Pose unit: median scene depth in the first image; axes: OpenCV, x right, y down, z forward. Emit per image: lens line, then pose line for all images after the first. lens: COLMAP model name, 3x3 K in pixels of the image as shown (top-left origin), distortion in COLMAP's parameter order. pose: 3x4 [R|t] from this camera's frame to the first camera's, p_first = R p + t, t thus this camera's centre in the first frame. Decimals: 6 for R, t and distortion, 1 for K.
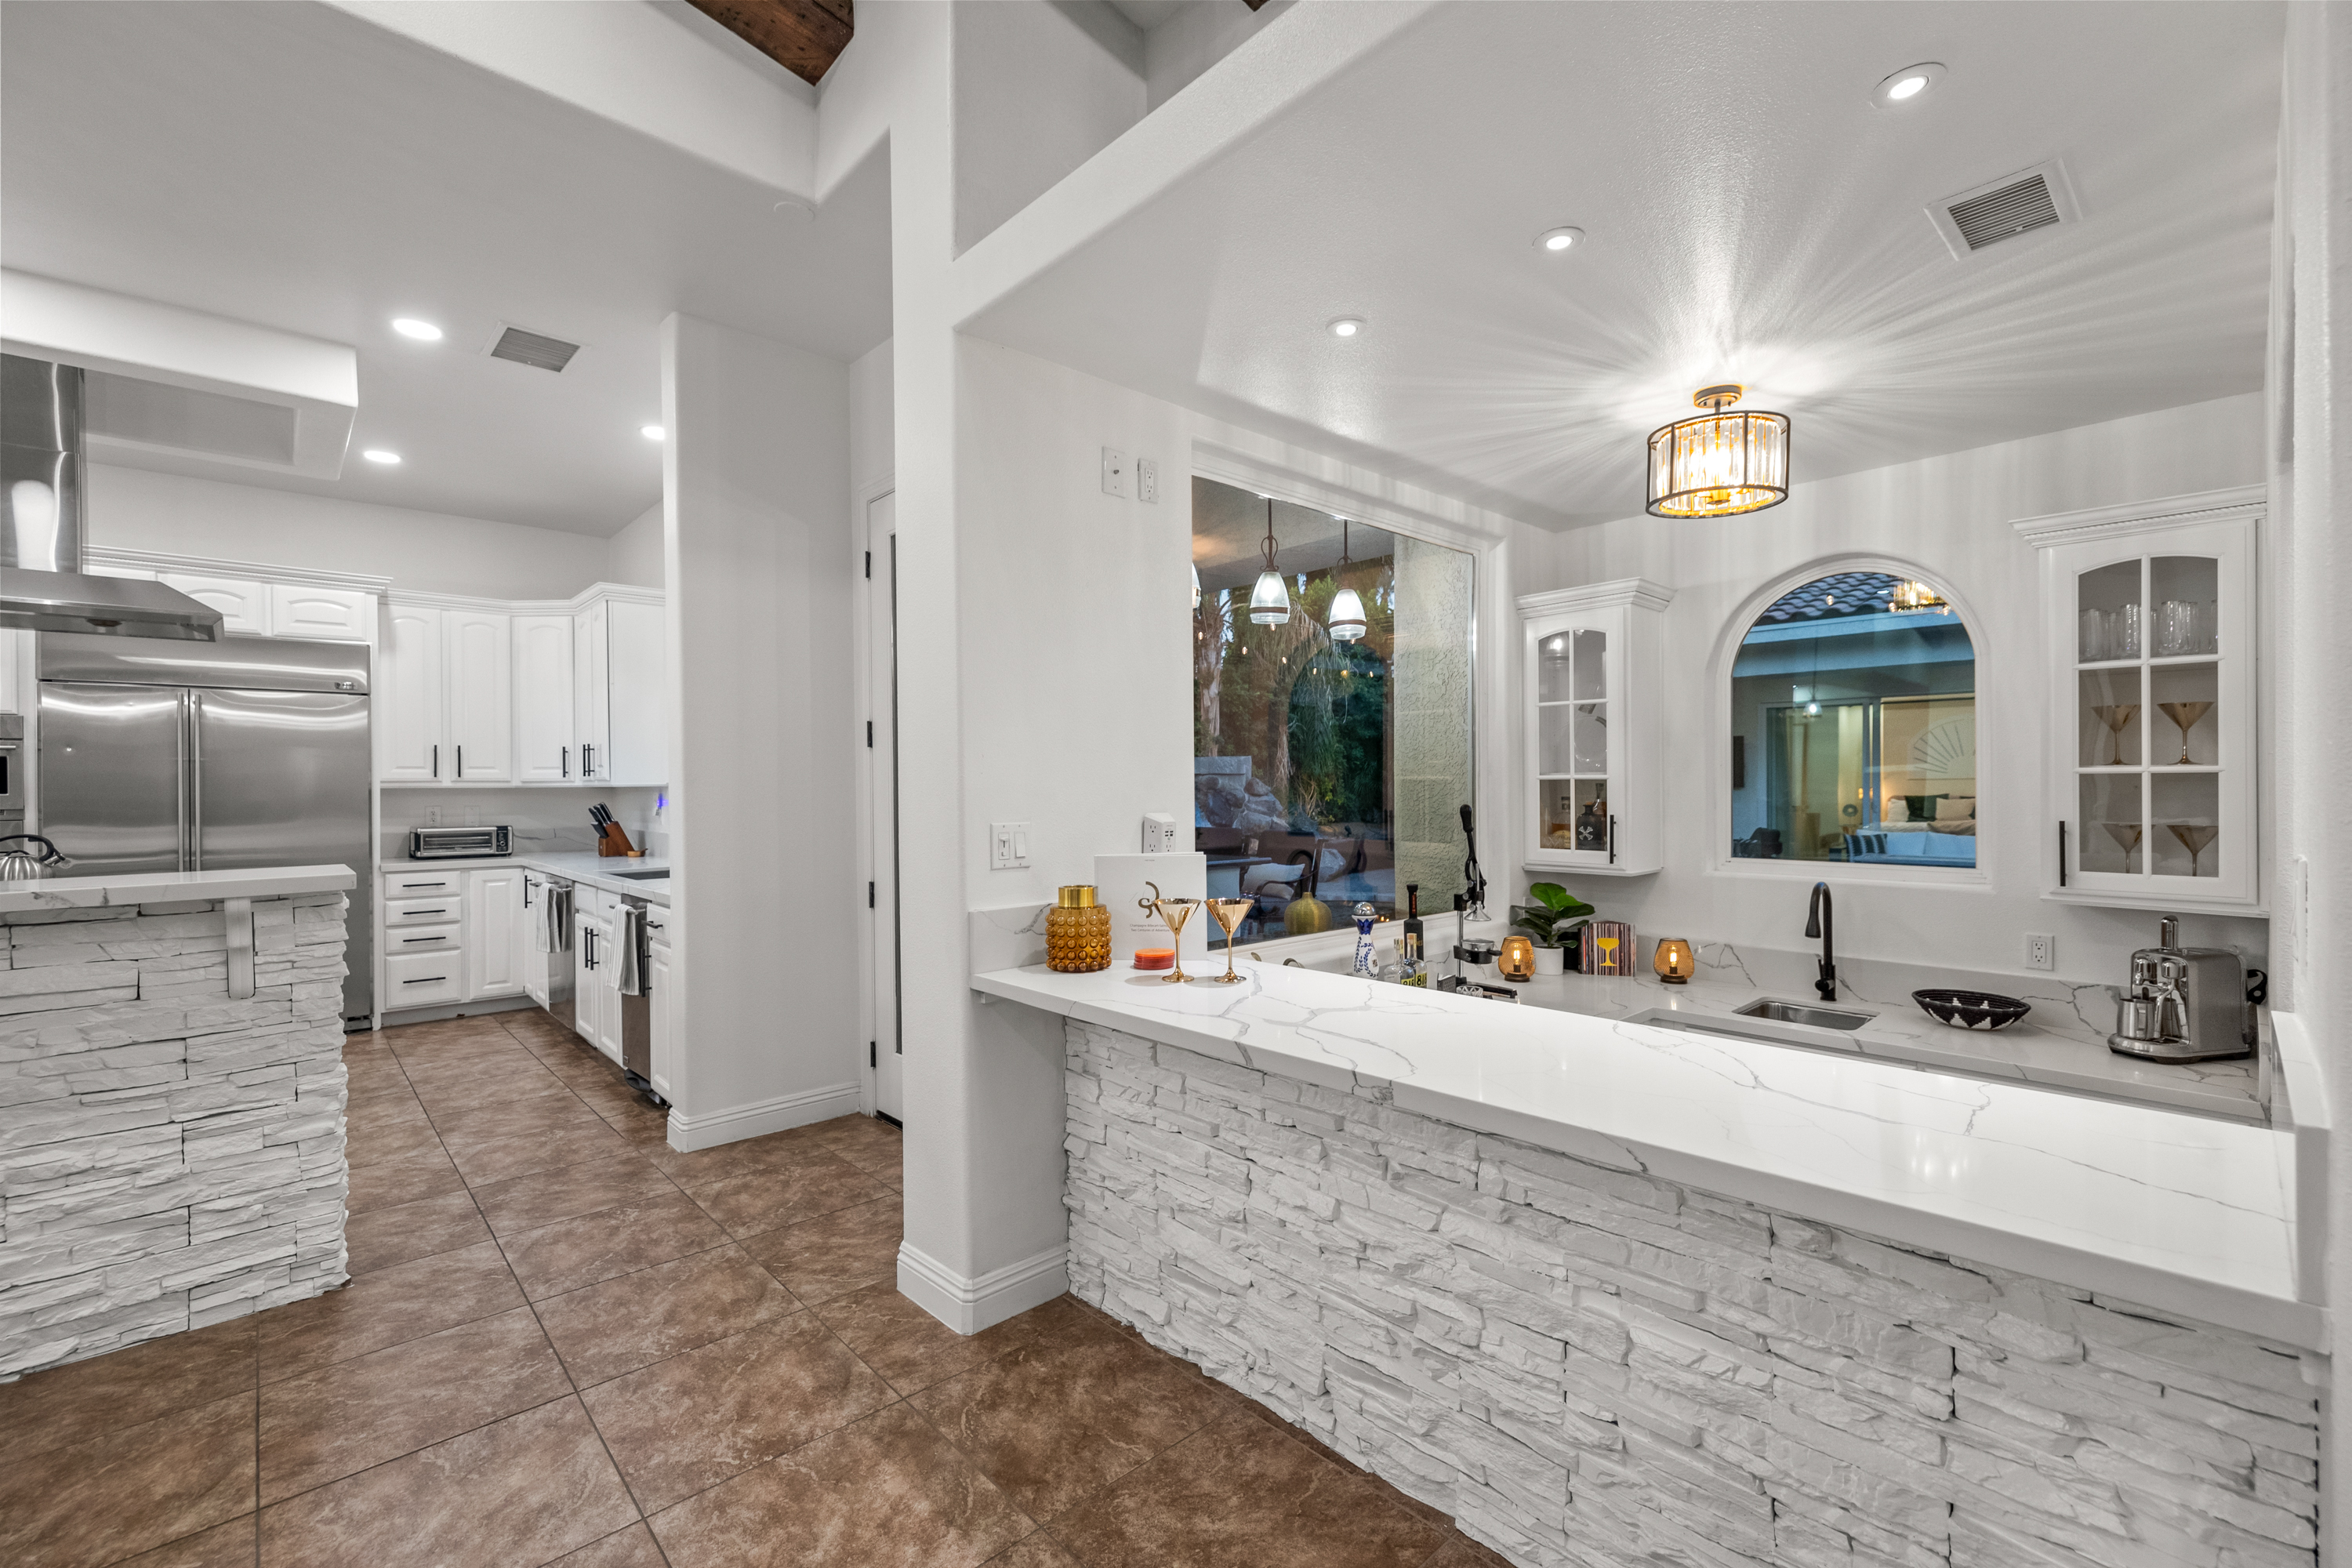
lens RADIAL K [[982.5, 0, 1176.0], [0, 982.5, 784.0], [0, 0, 1]] dist [0.001221, 0.000251]
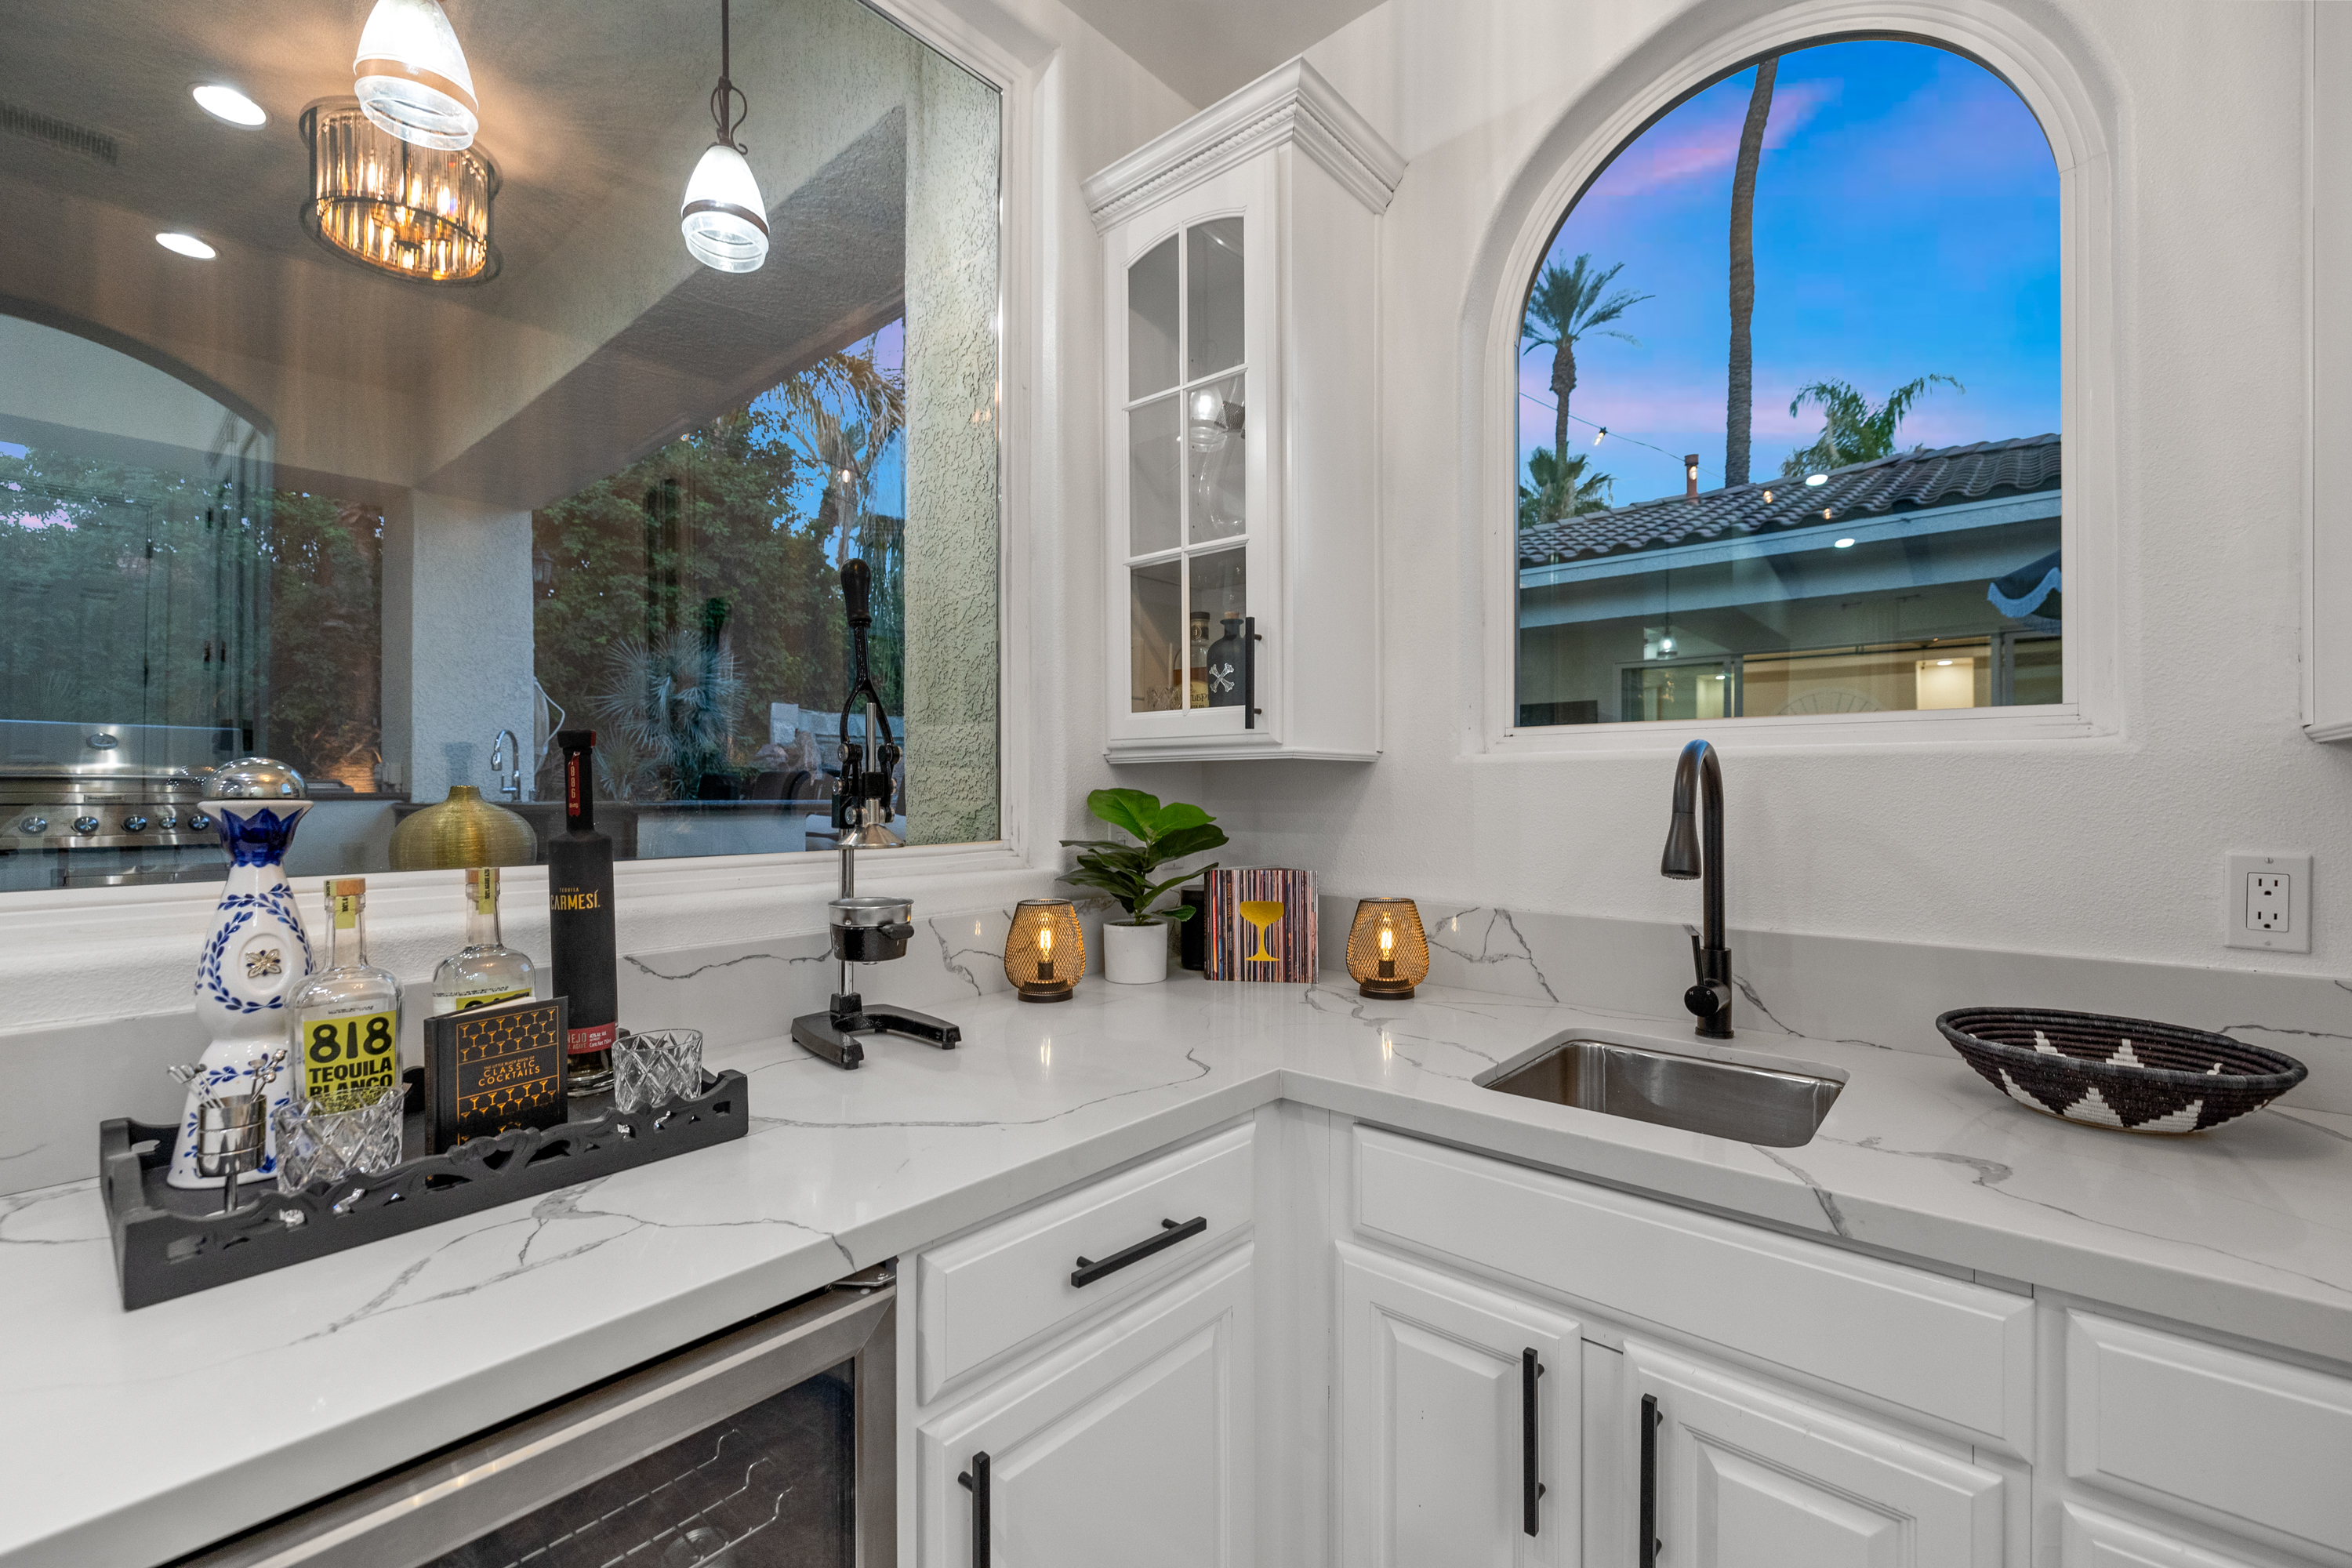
lens RADIAL K [[982.5, 0, 1176.0], [0, 982.5, 784.0], [0, 0, 1]] dist [0.001221, 0.000251]
pose [[0.994163, 0.004150, 0.107811, 0.359529], [-0.003623, 0.999981, -0.005083, 0.107113], [-0.107830, 0.004663, 0.994158, 0.559813]]
